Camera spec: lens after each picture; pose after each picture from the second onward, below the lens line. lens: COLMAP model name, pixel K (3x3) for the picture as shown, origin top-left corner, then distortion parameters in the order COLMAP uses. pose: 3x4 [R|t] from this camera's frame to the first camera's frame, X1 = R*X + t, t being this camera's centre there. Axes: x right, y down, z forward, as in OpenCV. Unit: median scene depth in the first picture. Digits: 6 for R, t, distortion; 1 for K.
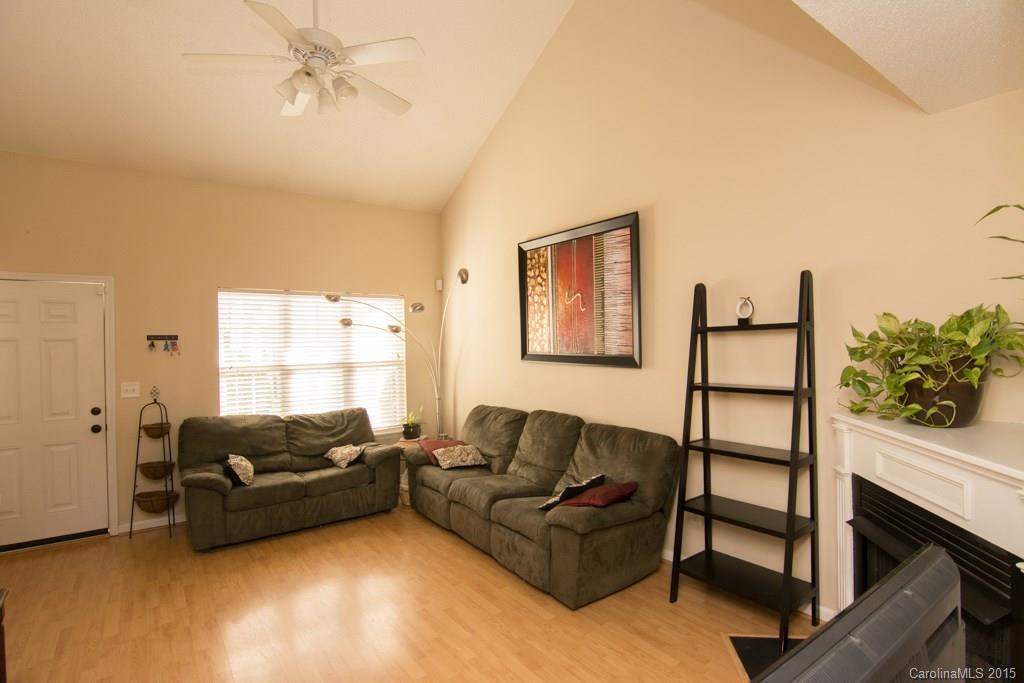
lens RADIAL K [[500.0, 0, 513.6], [0, 500.0, 337.2], [0, 0, 1]] dist [-0.005398, -0.000797]
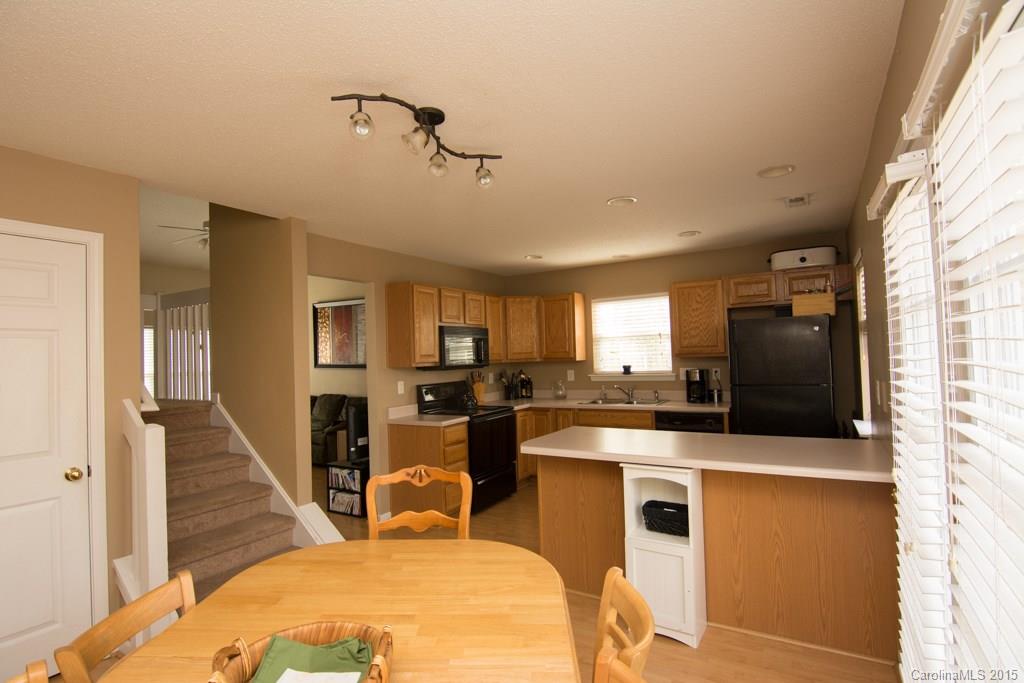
lens RADIAL K [[500.0, 0, 513.1], [0, 500.0, 343.7], [0, 0, 1]] dist [-0.005398, -0.000797]
pose [[0.923562, 0.007910, 0.383368, -0.015854], [-0.000419, 0.999807, -0.019620, -0.007598], [-0.383450, 0.017959, 0.923387, -1.131939]]
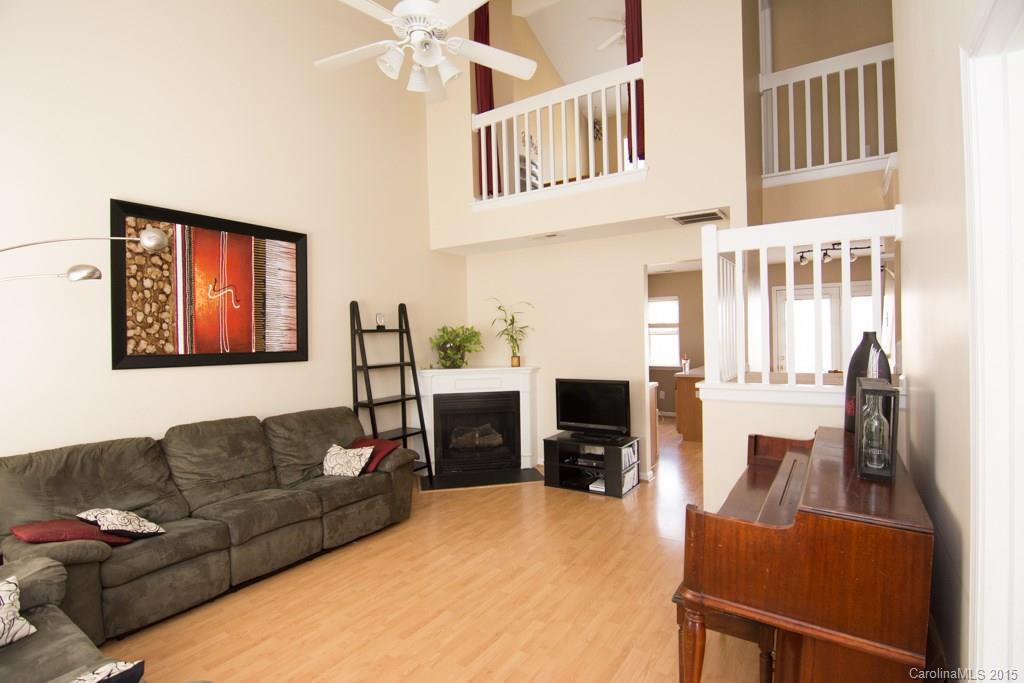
lens RADIAL K [[500.0, 0, 511.5], [0, 500.0, 338.0], [0, 0, 1]] dist [-0.005398, -0.000797]
pose [[-0.346574, 0.005777, 0.938005, -0.986727], [0.002915, 0.999983, -0.005082, 0.012215], [-0.938018, 0.000973, -0.346585, 0.862064]]
